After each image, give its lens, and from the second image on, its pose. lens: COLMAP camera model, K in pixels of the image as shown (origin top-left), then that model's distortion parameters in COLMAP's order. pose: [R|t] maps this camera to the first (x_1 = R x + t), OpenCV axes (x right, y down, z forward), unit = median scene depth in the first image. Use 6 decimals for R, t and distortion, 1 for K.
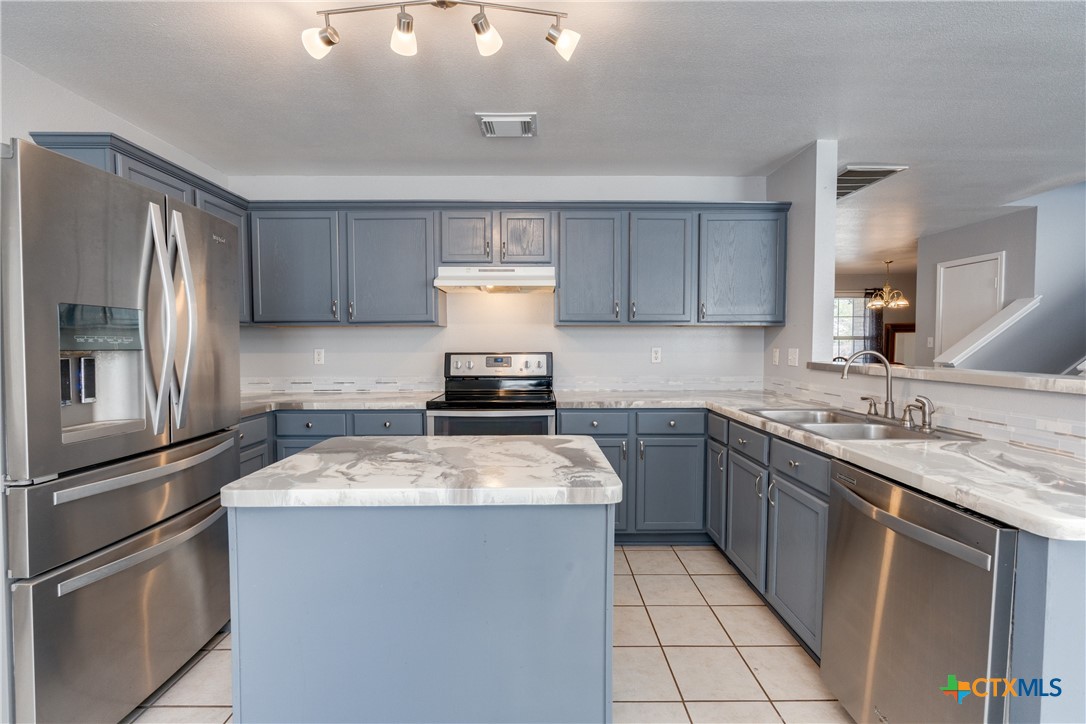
lens RADIAL K [[480.7, 0, 543.0], [0, 480.7, 362.0], [0, 0, 1]] dist [-0.000017, -0.000270]
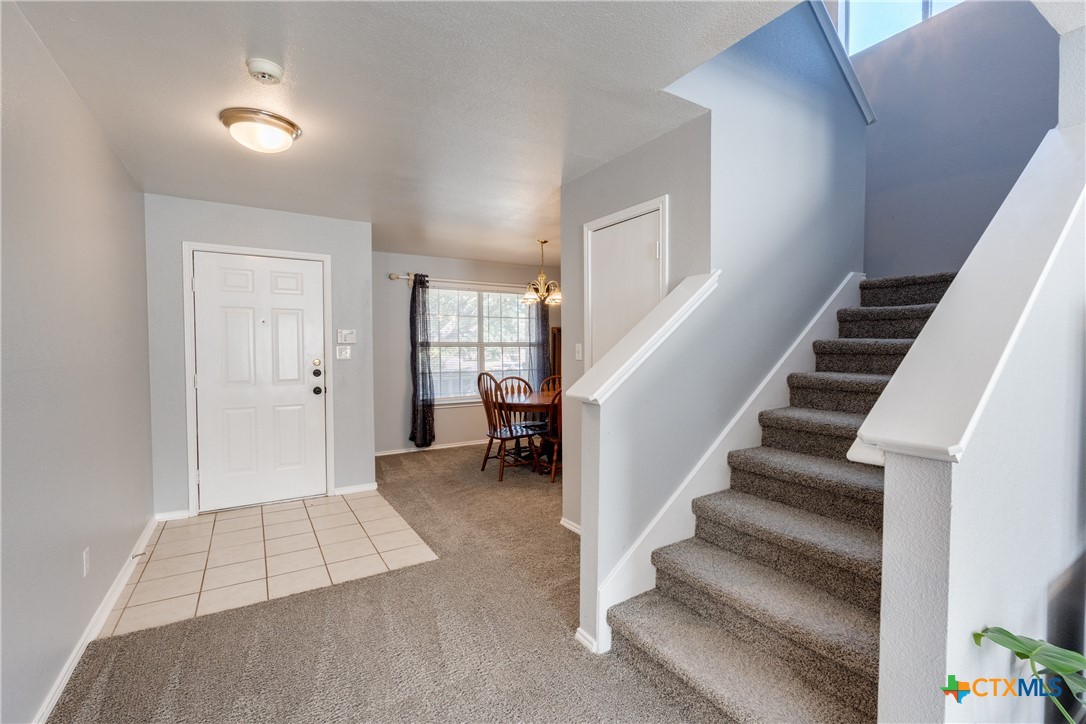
lens RADIAL K [[480.7, 0, 543.0], [0, 480.7, 362.0], [0, 0, 1]] dist [-0.000017, -0.000270]
pose [[0.856172, -0.015828, 0.516448, 0.682261], [0.022266, 0.999732, -0.006272, -0.038325], [-0.516211, 0.016869, 0.856295, 0.753107]]
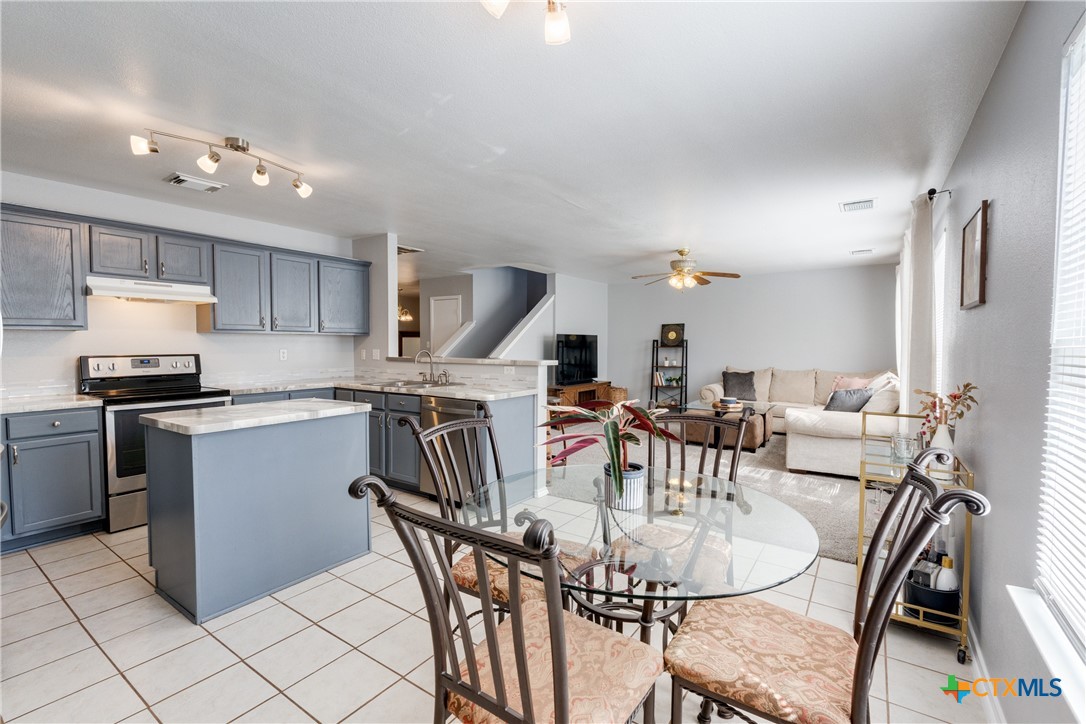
lens RADIAL K [[480.7, 0, 543.0], [0, 480.7, 362.0], [0, 0, 1]] dist [-0.000017, -0.000270]
pose [[0.580453, -0.029662, 0.813754, -0.458126], [0.029543, 0.999446, 0.015357, 0.006687], [-0.813758, 0.015127, 0.581007, -0.408373]]
